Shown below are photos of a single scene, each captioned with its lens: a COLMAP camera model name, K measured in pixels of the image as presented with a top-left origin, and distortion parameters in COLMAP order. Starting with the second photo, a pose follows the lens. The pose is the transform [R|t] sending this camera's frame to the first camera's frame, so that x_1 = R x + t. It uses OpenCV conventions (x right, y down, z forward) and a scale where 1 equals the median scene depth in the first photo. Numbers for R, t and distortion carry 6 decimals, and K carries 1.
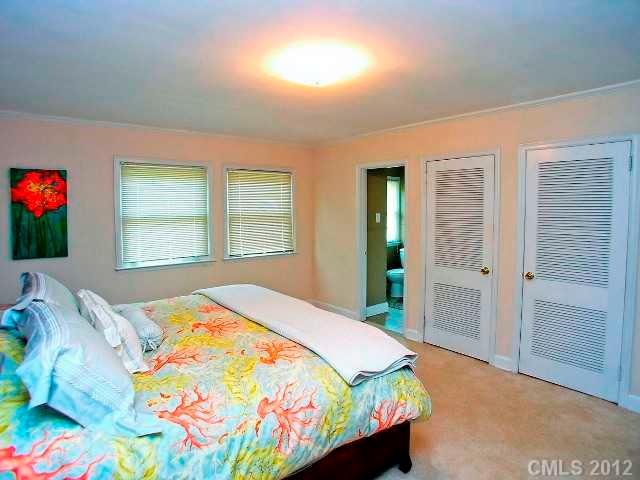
lens RADIAL K [[366.5, 0, 322.2], [0, 366.5, 229.2], [0, 0, 1]] dist [-0.065833, 0.000025]
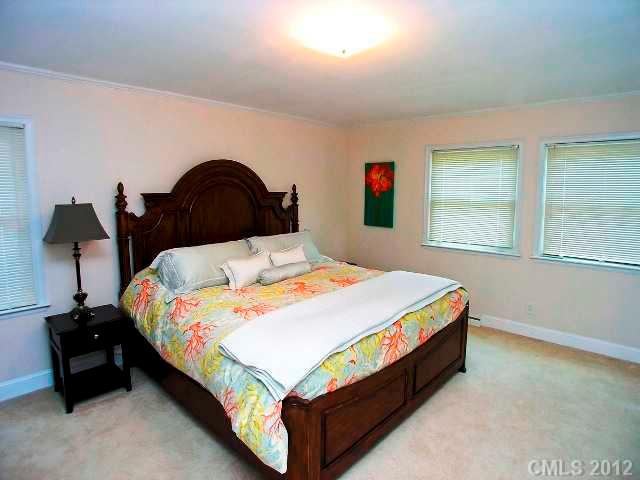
lens RADIAL K [[366.5, 0, 322.2], [0, 366.5, 229.2], [0, 0, 1]] dist [-0.065833, 0.000025]
pose [[0.128567, 0.114143, -0.985110, 0.591241], [-0.059418, 0.992456, 0.107240, -0.047849], [0.989919, 0.044746, 0.134380, 0.560596]]
